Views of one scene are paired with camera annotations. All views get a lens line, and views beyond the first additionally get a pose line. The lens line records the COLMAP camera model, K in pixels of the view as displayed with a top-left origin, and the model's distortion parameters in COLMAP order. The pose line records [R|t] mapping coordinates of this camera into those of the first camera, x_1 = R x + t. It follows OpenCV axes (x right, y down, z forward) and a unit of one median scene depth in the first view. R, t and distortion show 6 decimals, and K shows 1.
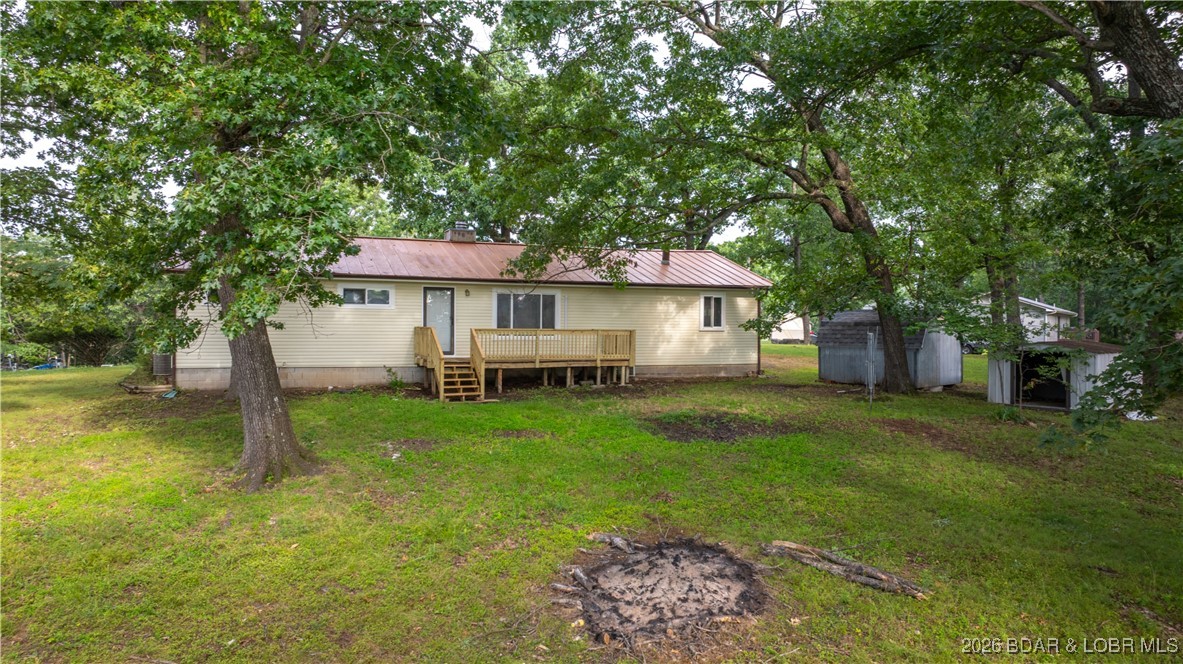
lens RADIAL K [[853.0, 0, 591.5], [0, 853.0, 332.0], [0, 0, 1]] dist [-0.038802, 0.000072]
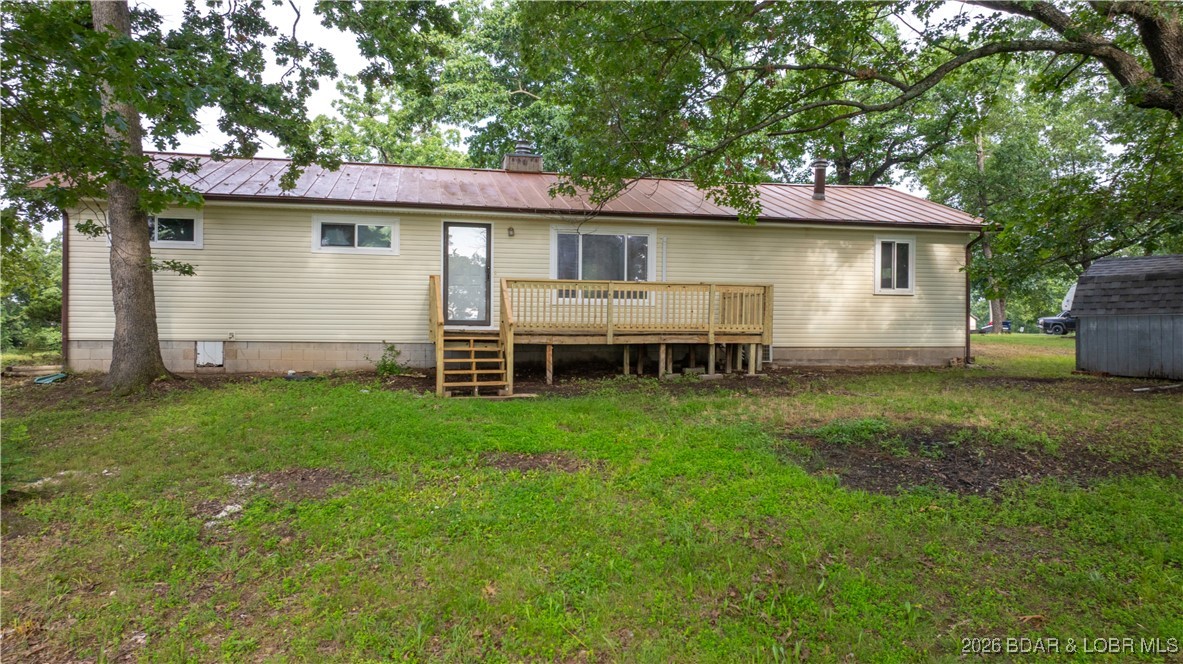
lens RADIAL K [[853.0, 0, 591.5], [0, 853.0, 332.0], [0, 0, 1]] dist [-0.038802, 0.000072]
pose [[0.987236, 0.004060, -0.159215, 0.020099], [-0.004191, 0.999991, -0.000490, 0.032002], [0.159211, 0.001151, 0.987244, 0.373402]]
